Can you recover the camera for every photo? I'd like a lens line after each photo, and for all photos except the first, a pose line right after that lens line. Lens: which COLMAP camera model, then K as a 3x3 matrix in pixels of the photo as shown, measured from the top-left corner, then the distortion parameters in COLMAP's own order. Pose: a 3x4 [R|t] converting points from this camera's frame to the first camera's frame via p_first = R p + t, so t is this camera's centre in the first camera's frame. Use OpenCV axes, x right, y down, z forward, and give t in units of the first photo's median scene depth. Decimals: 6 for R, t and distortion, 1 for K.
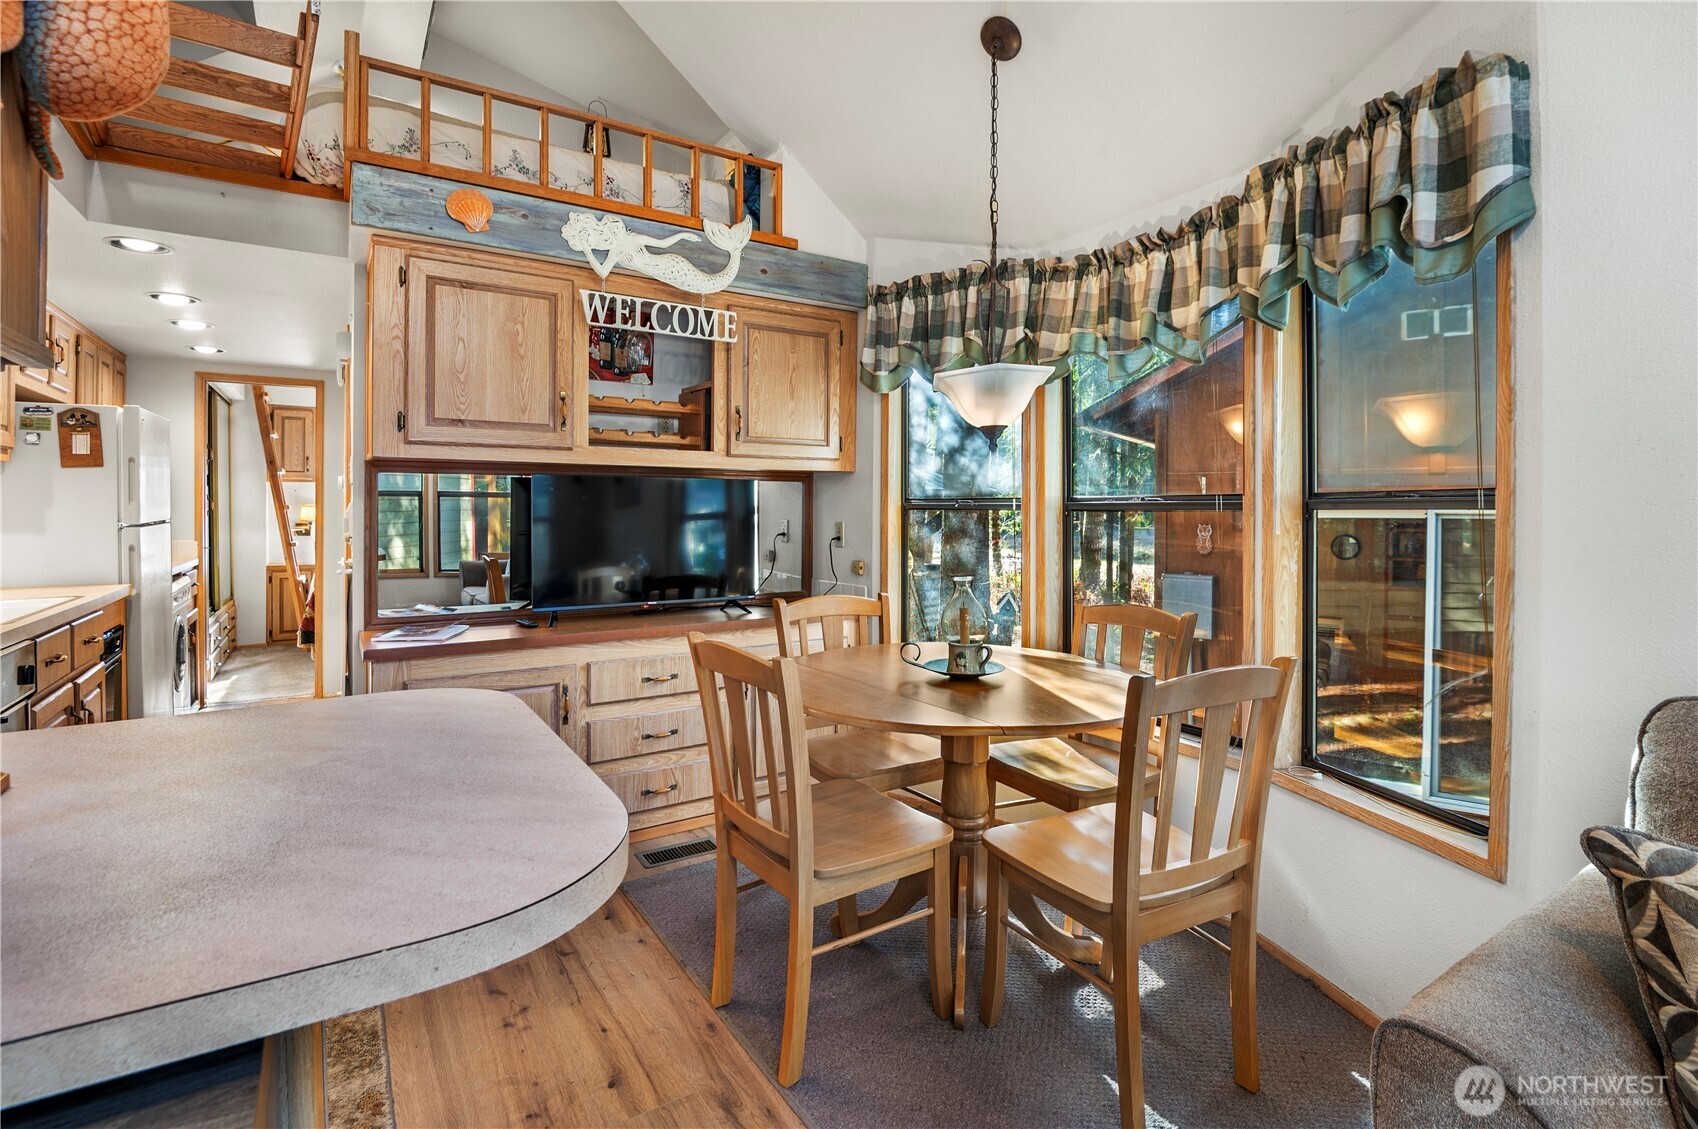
lens RADIAL K [[796.3, 0, 847.9], [0, 796.3, 512.5], [0, 0, 1]] dist [0.000826, -0.017125]
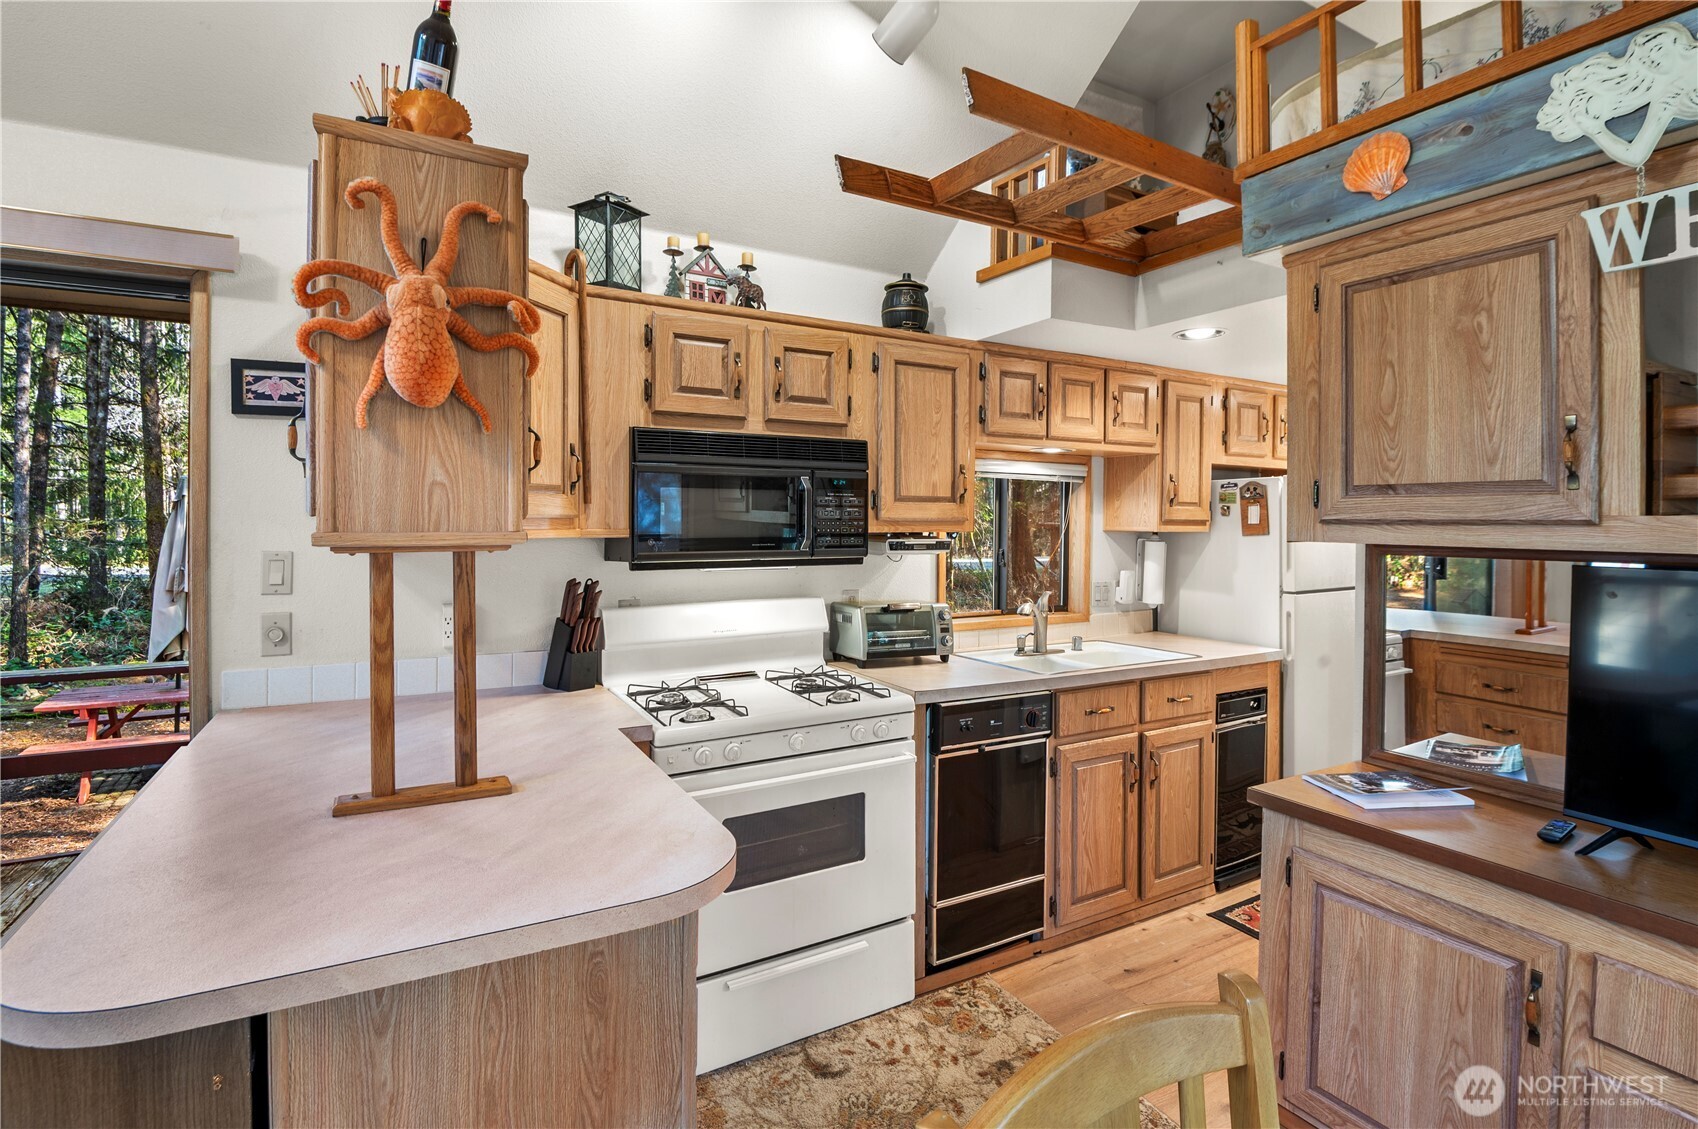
lens RADIAL K [[813.5, 0, 857.8], [0, 813.5, 523.6], [0, 0, 1]] dist [0.000406, -0.015778]
pose [[-0.057622, -0.000718, -0.998338, 0.196569], [-0.012035, 0.999928, -0.000025, -0.073431], [0.998266, 0.012014, -0.057627, 0.554390]]
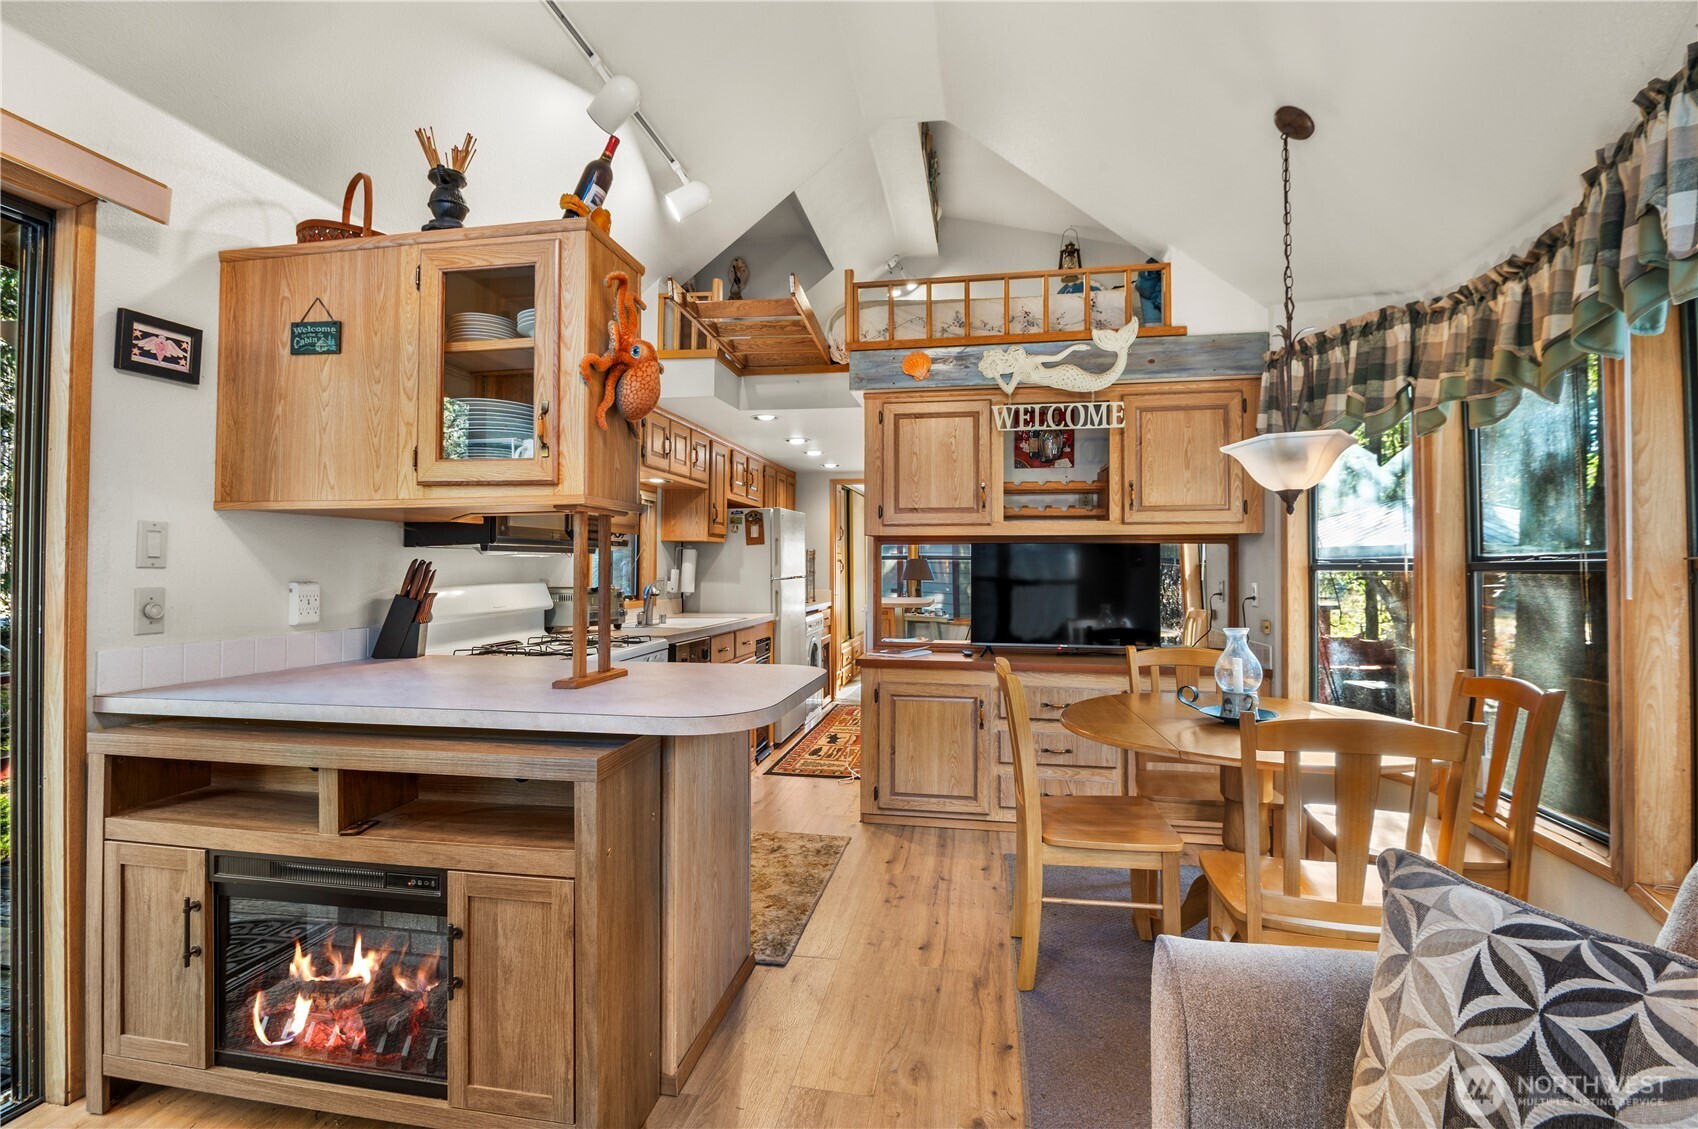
lens RADIAL K [[773.9, 0, 843.4], [0, 773.9, 555.2], [0, 0, 1]] dist [-0.001008, -0.000057]
pose [[0.725509, -0.011054, -0.688124, 0.368896], [-0.004125, 0.999783, -0.020409, -0.000431], [0.688200, 0.017646, 0.725306, -0.114546]]
